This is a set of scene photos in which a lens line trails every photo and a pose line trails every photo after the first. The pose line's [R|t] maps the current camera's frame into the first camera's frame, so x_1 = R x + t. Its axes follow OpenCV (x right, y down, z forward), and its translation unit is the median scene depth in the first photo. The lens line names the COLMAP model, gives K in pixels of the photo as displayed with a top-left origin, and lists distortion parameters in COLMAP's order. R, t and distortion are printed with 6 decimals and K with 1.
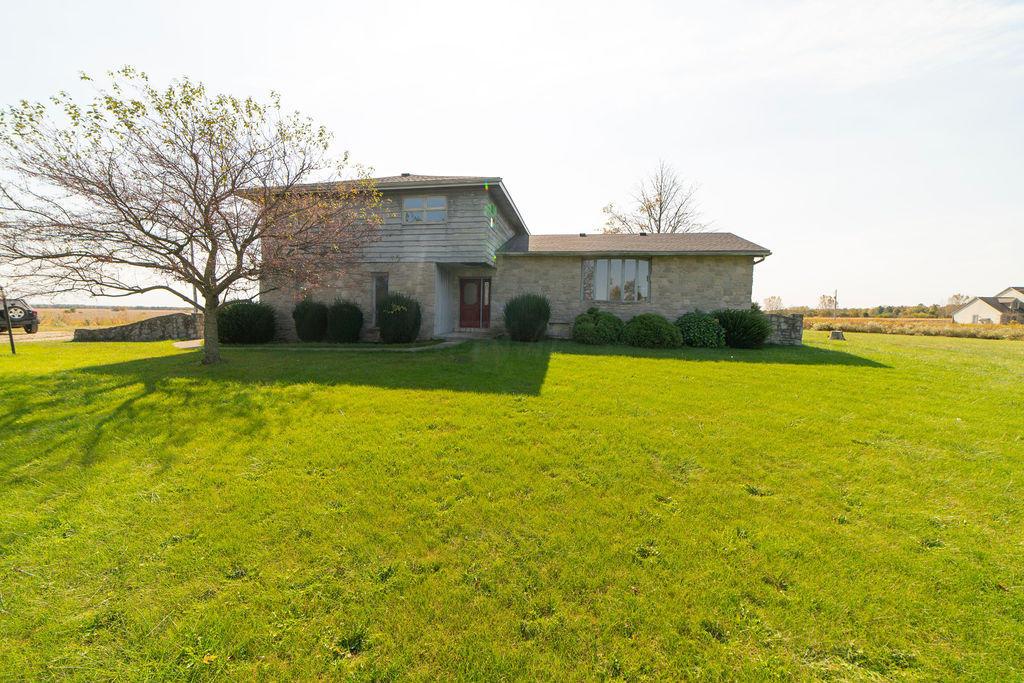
lens RADIAL K [[411.5, 0, 512.0], [0, 411.5, 341.5], [0, 0, 1]] dist [-0.023732, 0.000075]
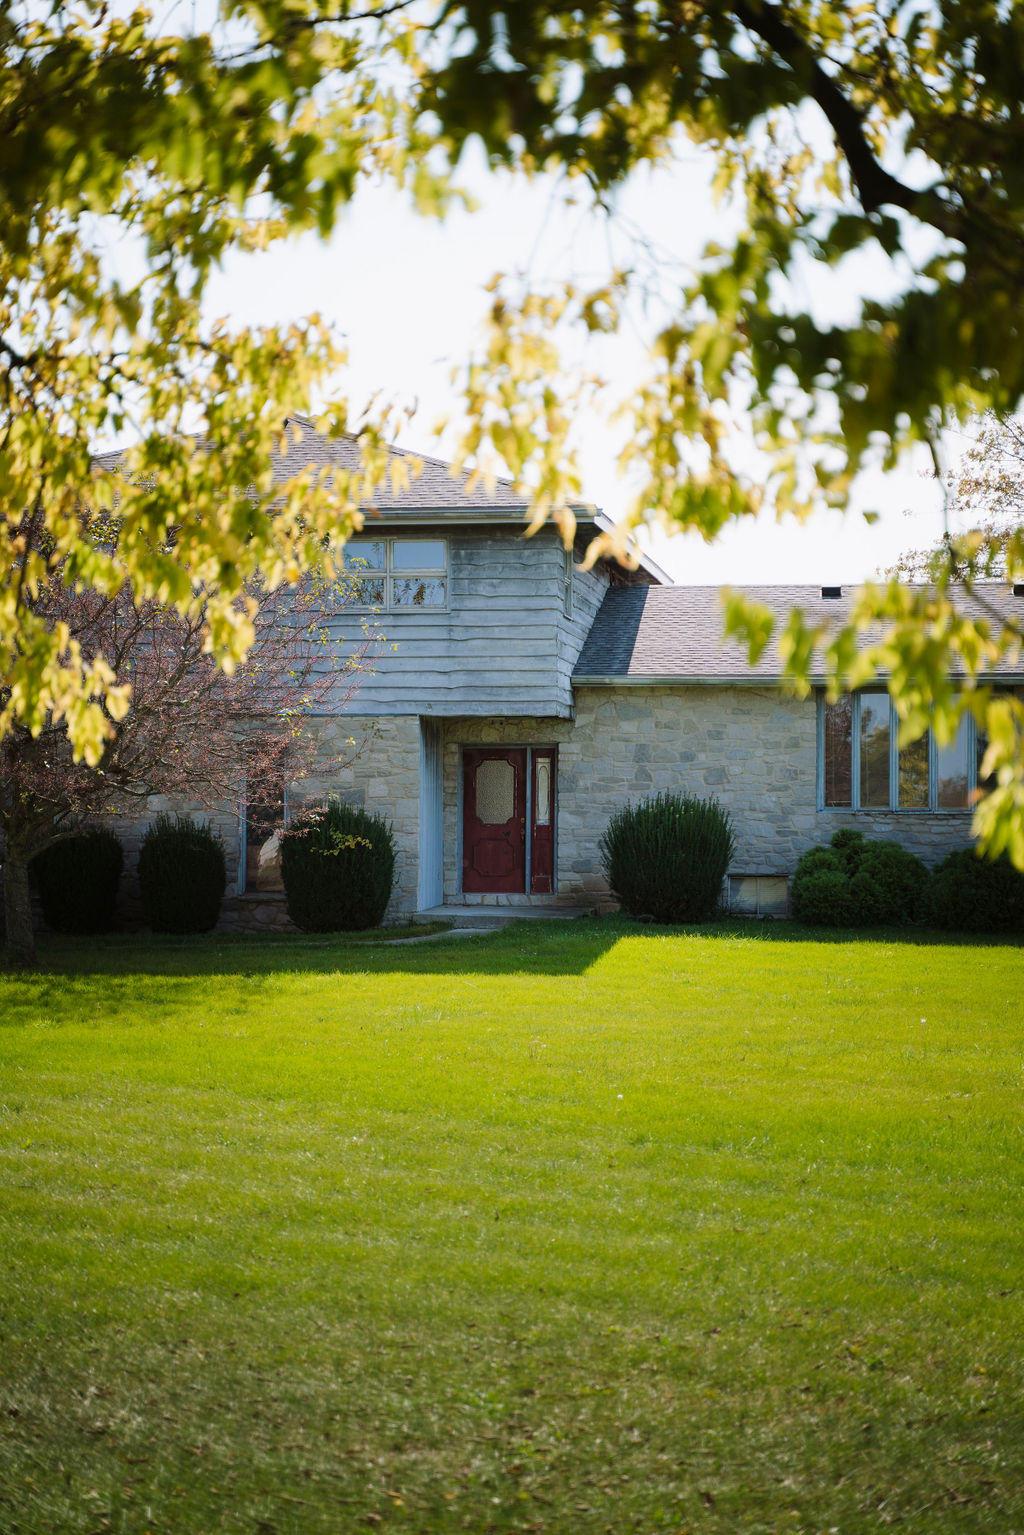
lens RADIAL K [[3283.9, 0, 515.6], [0, 3283.9, 794.0], [0, 0, 1]] dist [0.331410, 0.179910]
pose [[0.999548, -0.015518, 0.025764, -0.162851], [0.017483, 0.996810, -0.077876, 0.101913], [-0.024473, 0.078291, 0.996630, -1.799100]]
